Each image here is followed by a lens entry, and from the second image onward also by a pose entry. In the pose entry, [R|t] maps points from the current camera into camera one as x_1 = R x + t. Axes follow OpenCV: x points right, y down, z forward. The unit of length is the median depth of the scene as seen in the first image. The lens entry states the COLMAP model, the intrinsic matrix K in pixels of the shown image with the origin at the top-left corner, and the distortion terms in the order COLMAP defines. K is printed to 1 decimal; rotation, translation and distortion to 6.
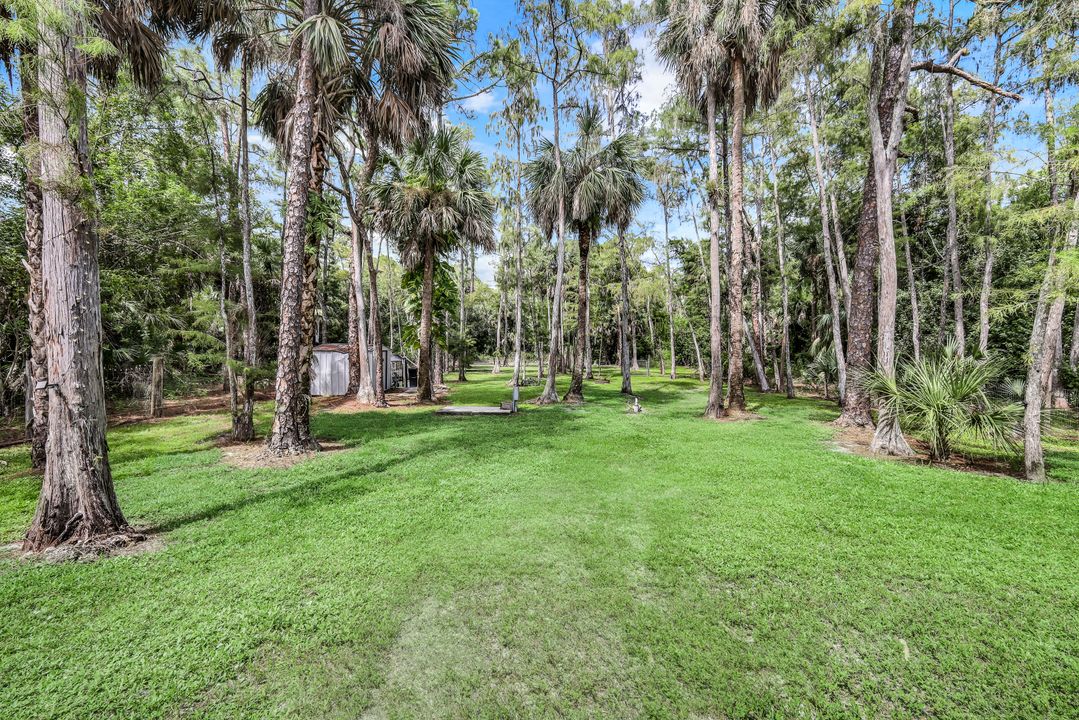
lens RADIAL K [[478.5, 0, 541.8], [0, 478.5, 352.0], [0, 0, 1]] dist [0.002232, 0.000029]
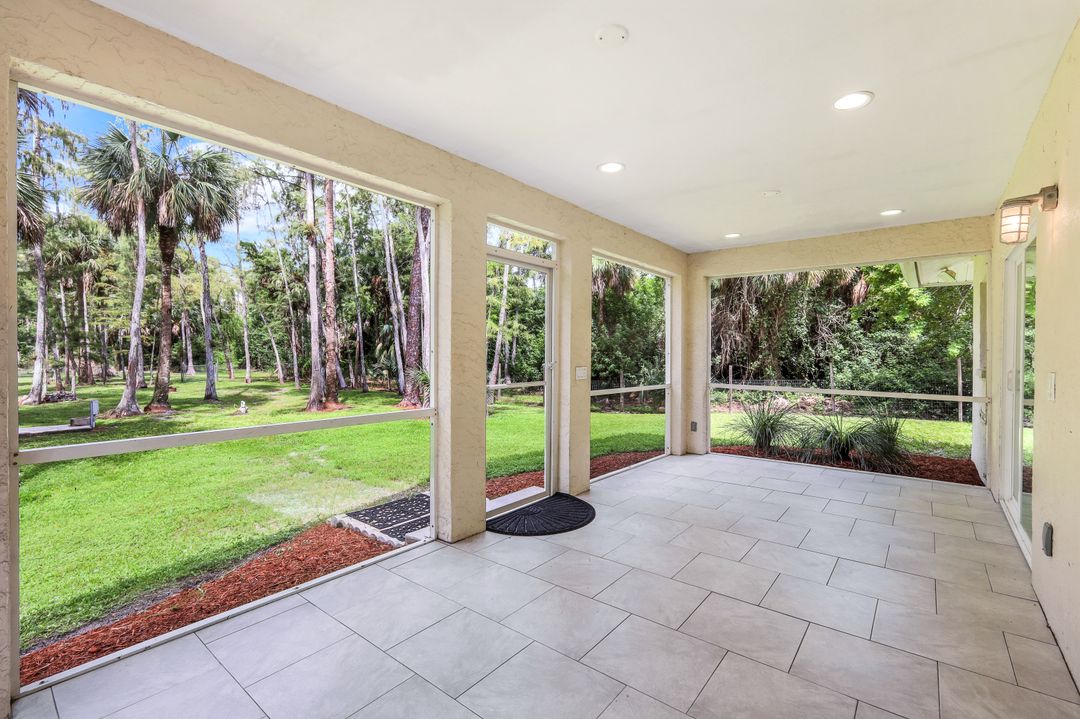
lens RADIAL K [[476.2, 0, 543.7], [0, 476.2, 353.1], [0, 0, 1]] dist [0.001336, 0.000427]
pose [[0.647200, -0.009339, 0.762263, -0.140470], [0.007203, 0.999955, 0.006136, -0.012751], [-0.762286, 0.001520, 0.647238, -0.189350]]
